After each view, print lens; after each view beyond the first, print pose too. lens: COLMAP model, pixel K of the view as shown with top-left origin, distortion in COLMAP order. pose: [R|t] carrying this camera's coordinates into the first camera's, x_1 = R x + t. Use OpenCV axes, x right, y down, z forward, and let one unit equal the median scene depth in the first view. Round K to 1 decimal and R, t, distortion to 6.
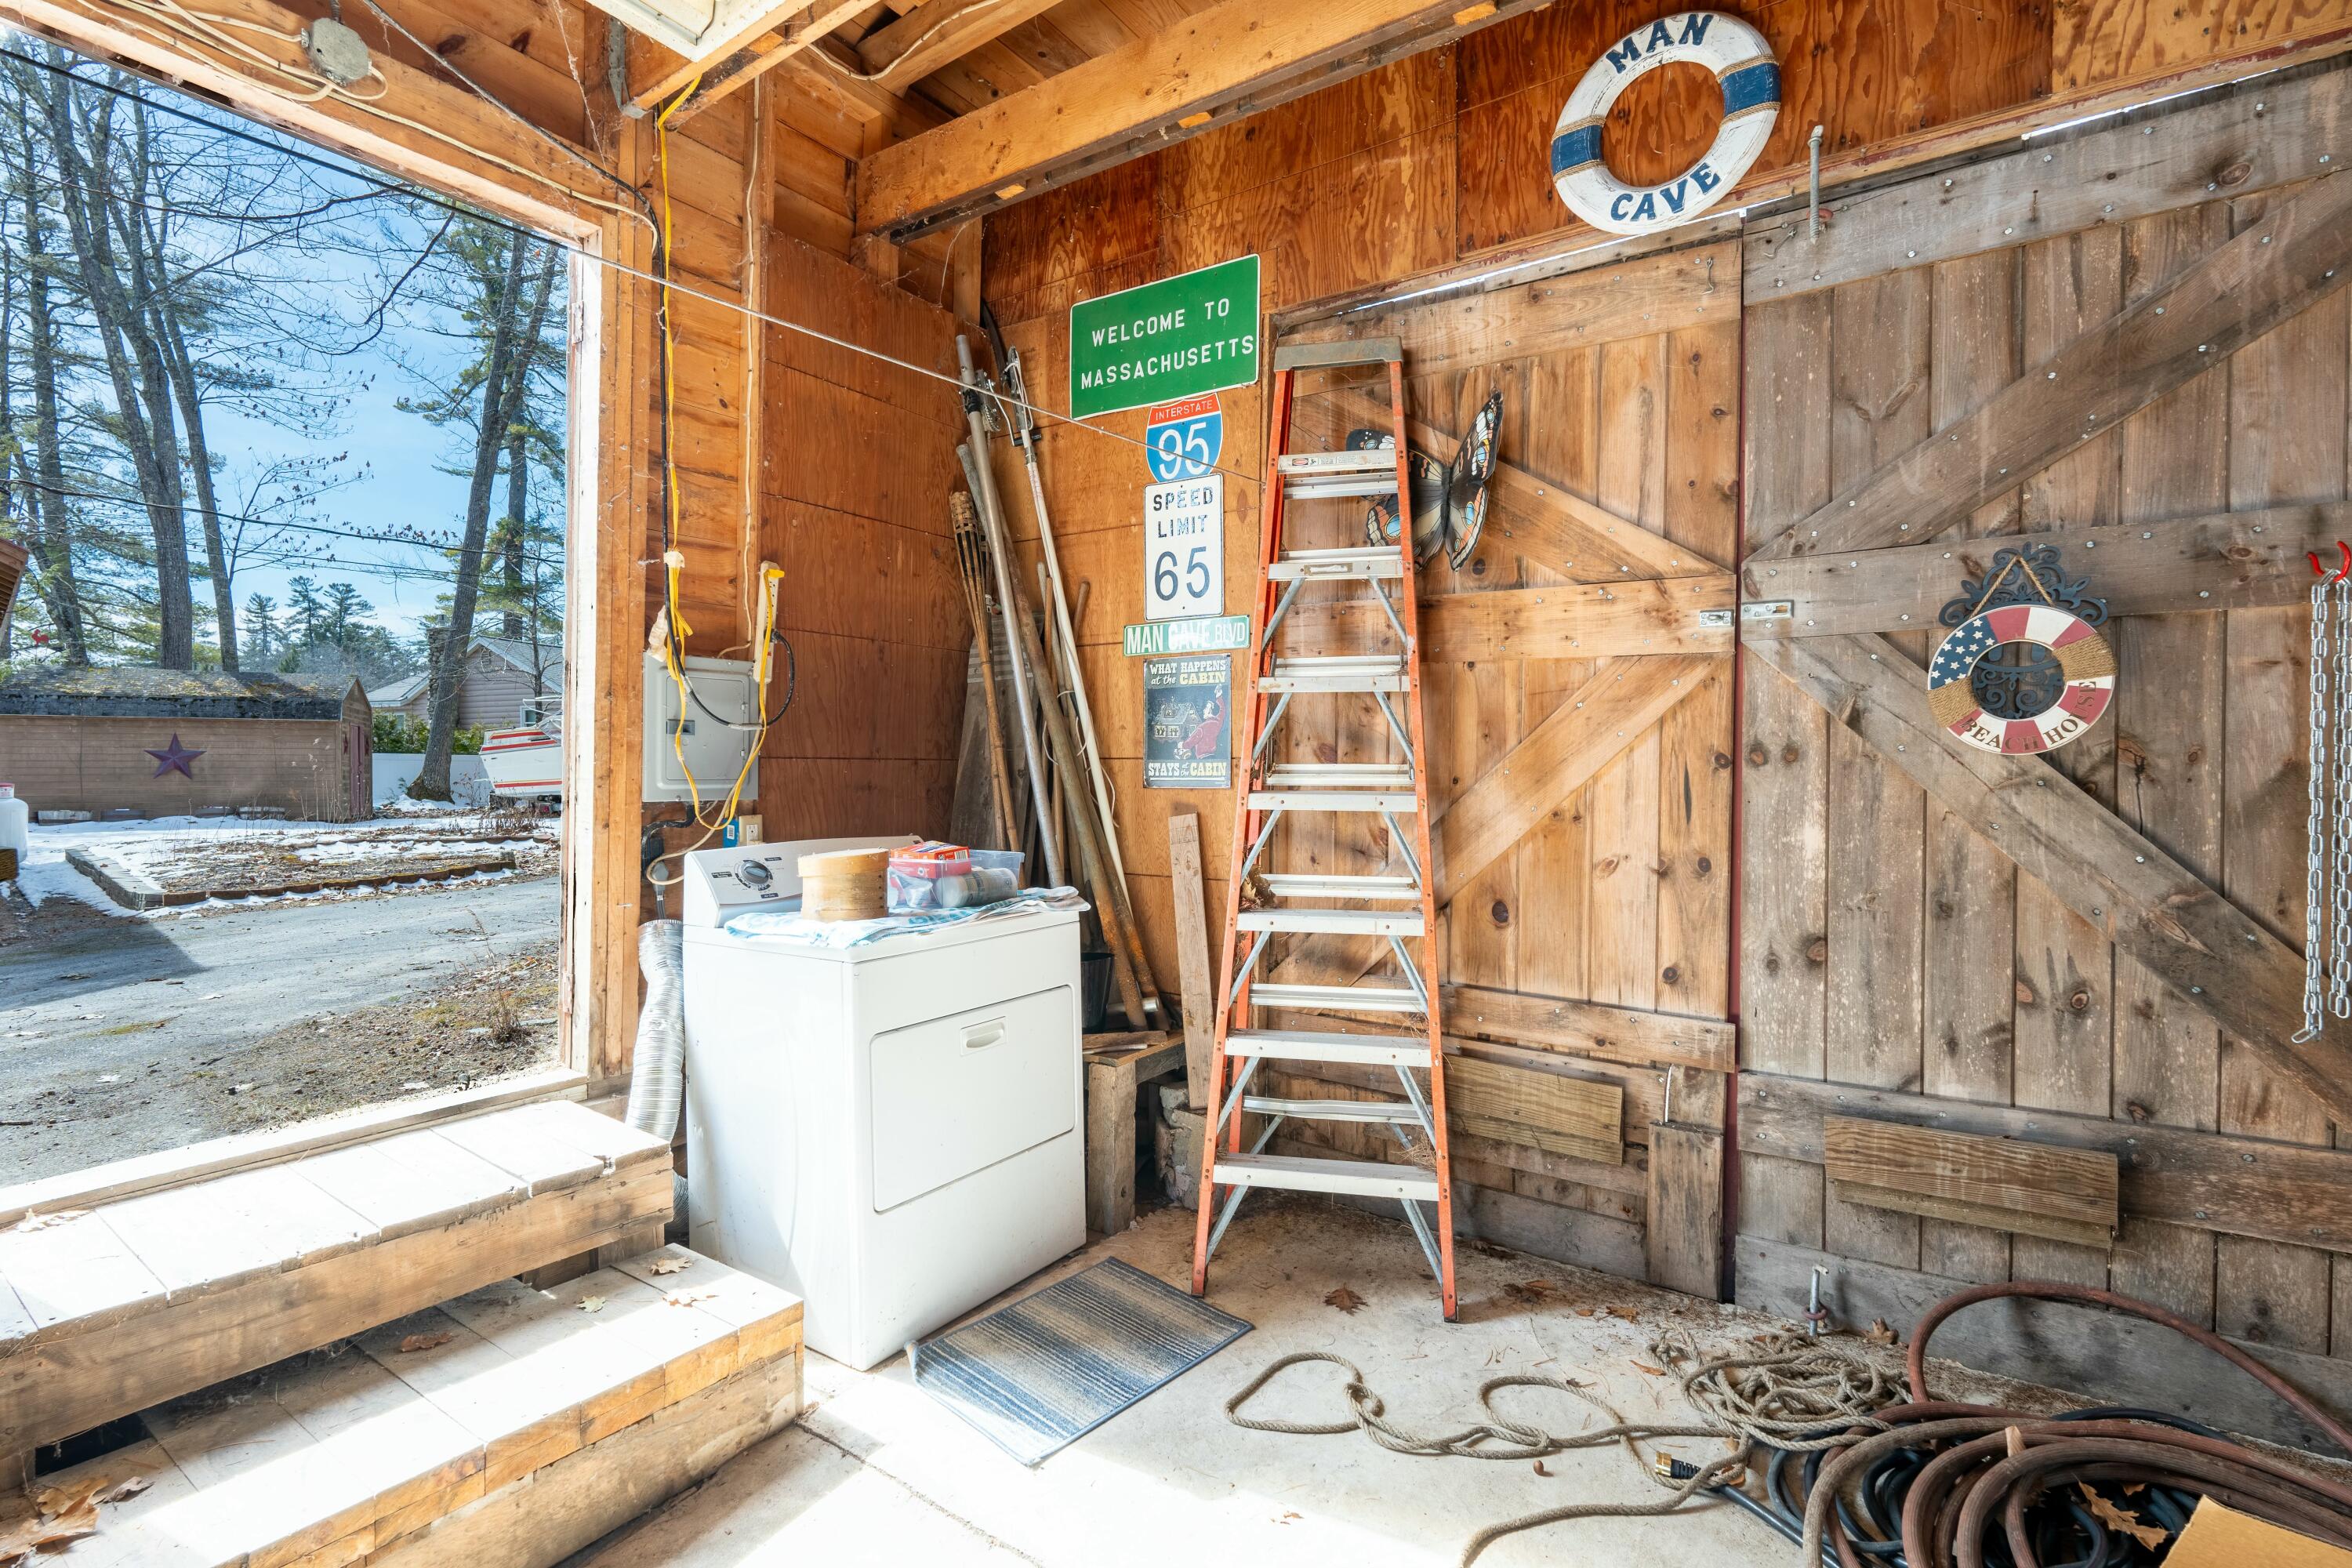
lens RADIAL K [[1059.2, 0, 1176.0], [0, 1059.2, 784.0], [0, 0, 1]] dist [-0.000063, 0.000019]
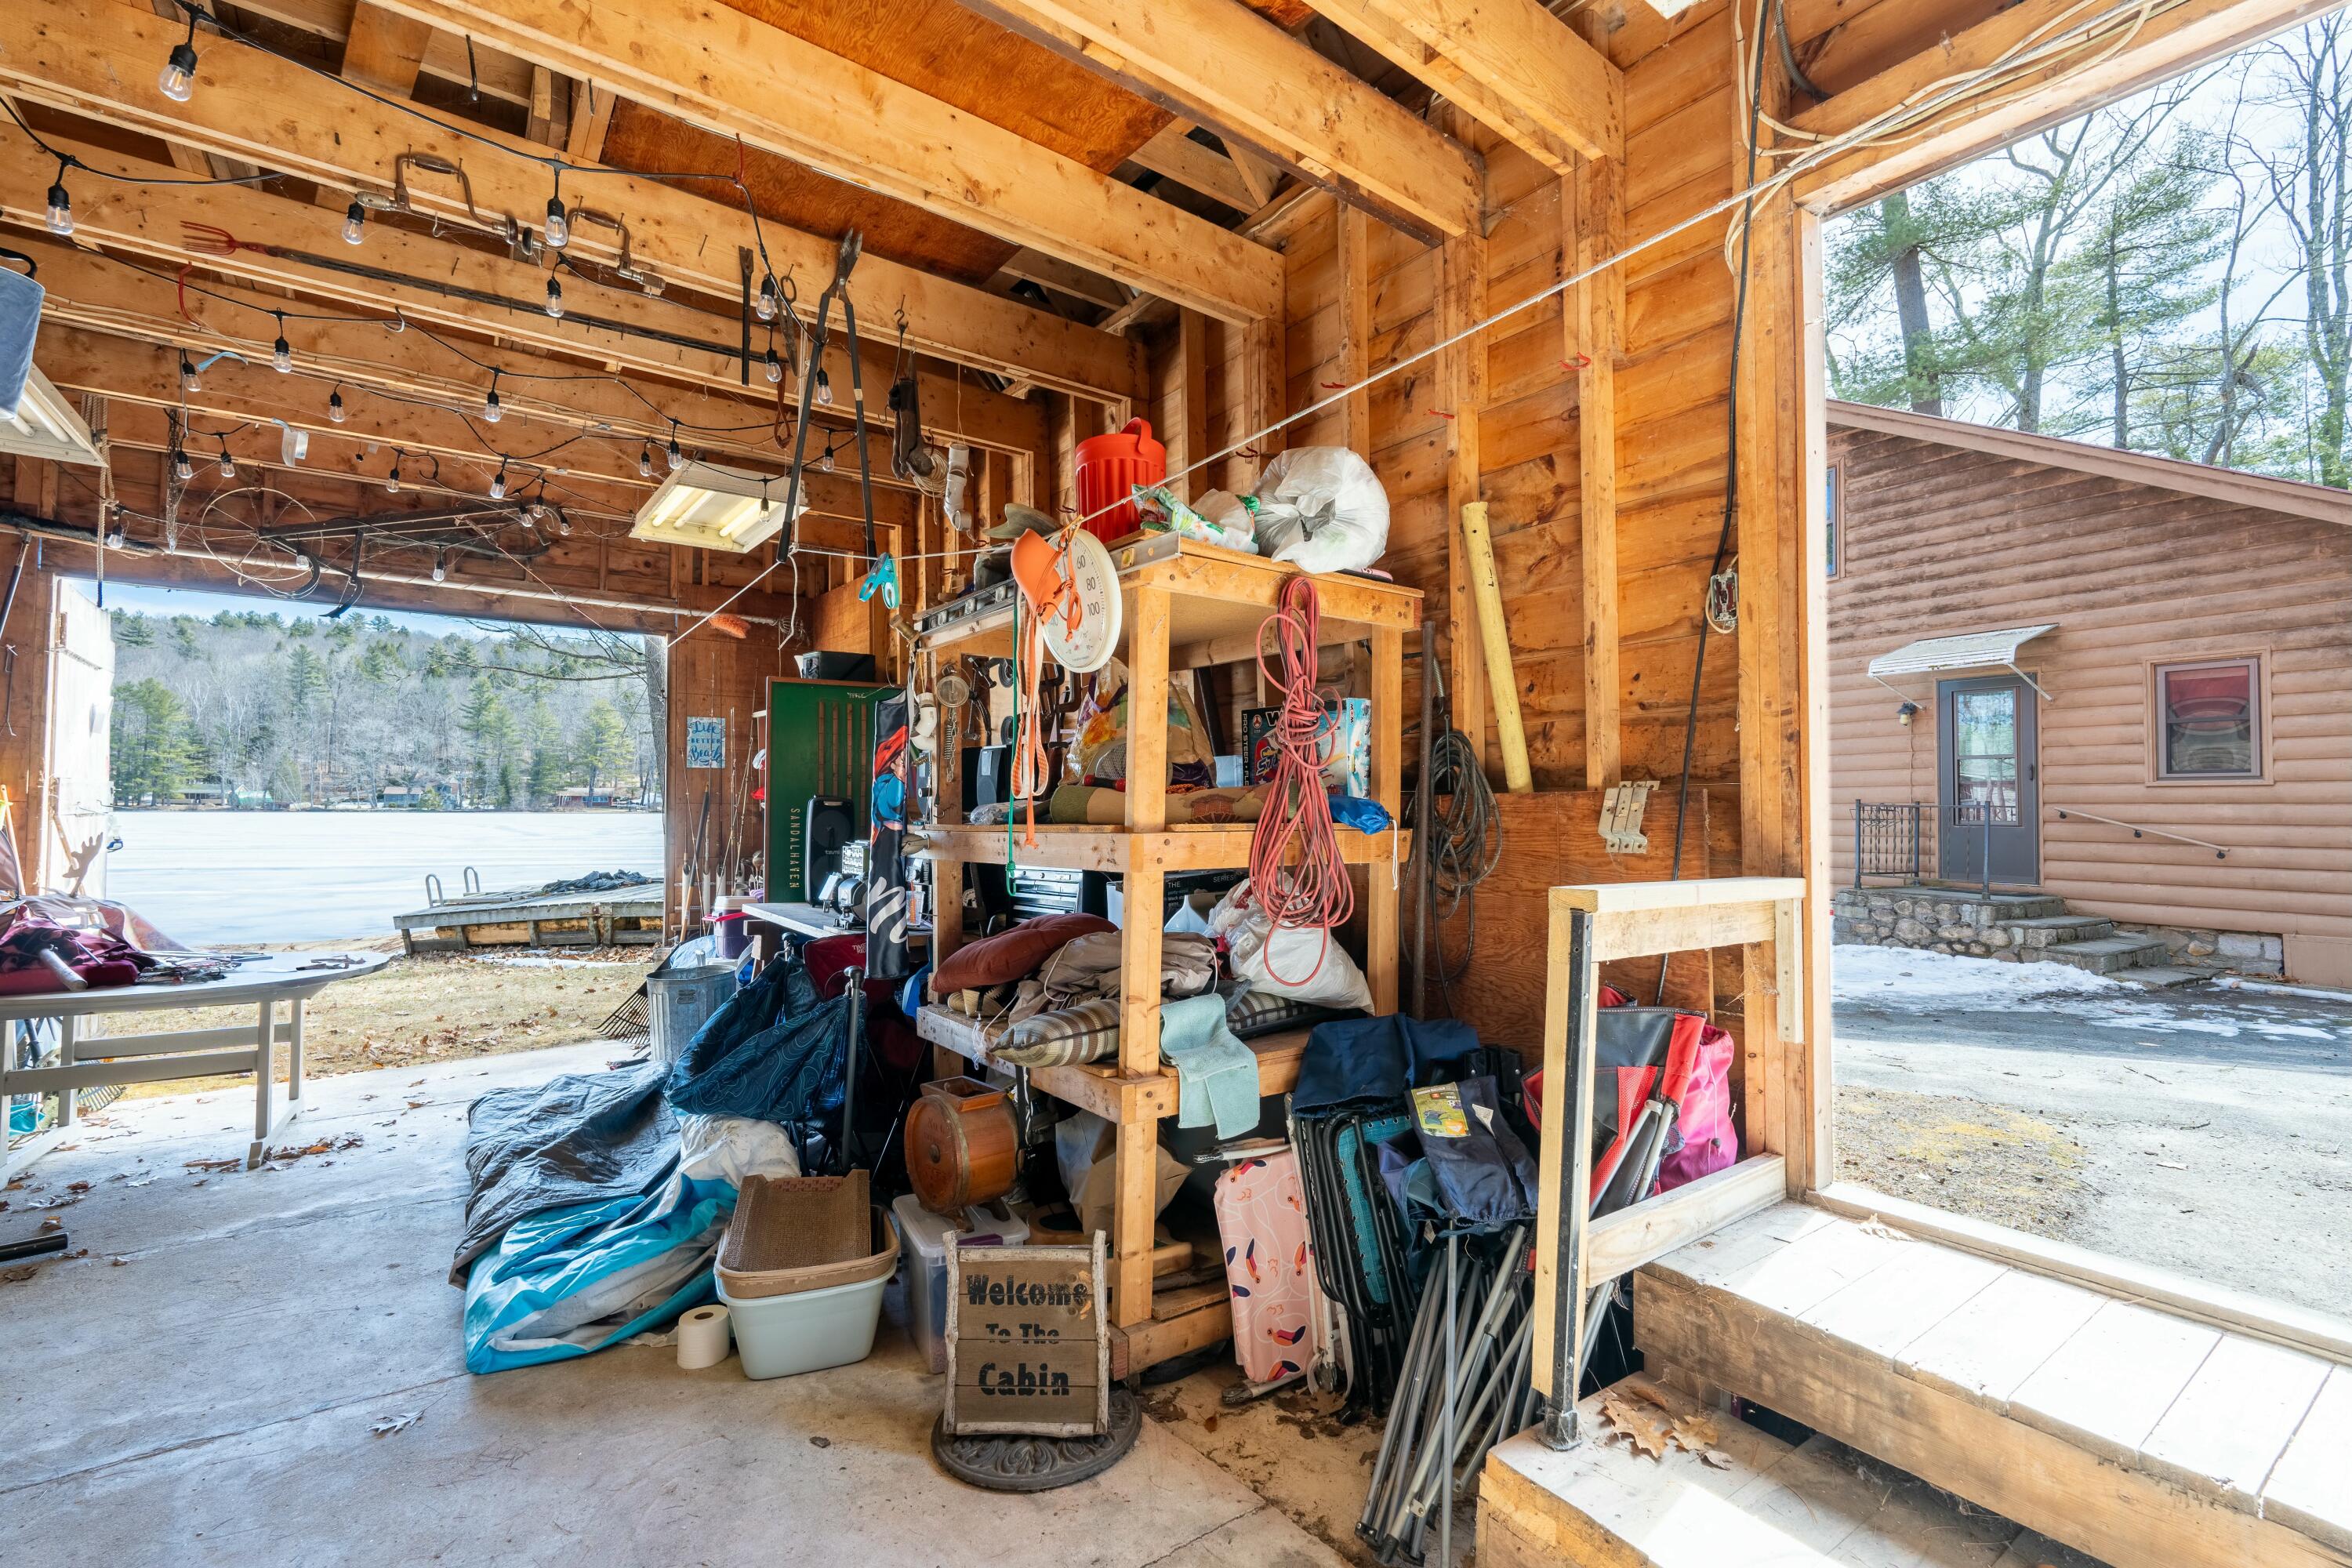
lens RADIAL K [[1022.5, 0, 1176.0], [0, 1022.5, 784.0], [0, 0, 1]] dist [-0.000551, -0.000184]
pose [[-0.344348, -0.025834, -0.938486, 0.213525], [-0.013911, 0.999652, -0.022414, -0.022532], [0.938739, 0.005337, -0.344588, 0.686110]]
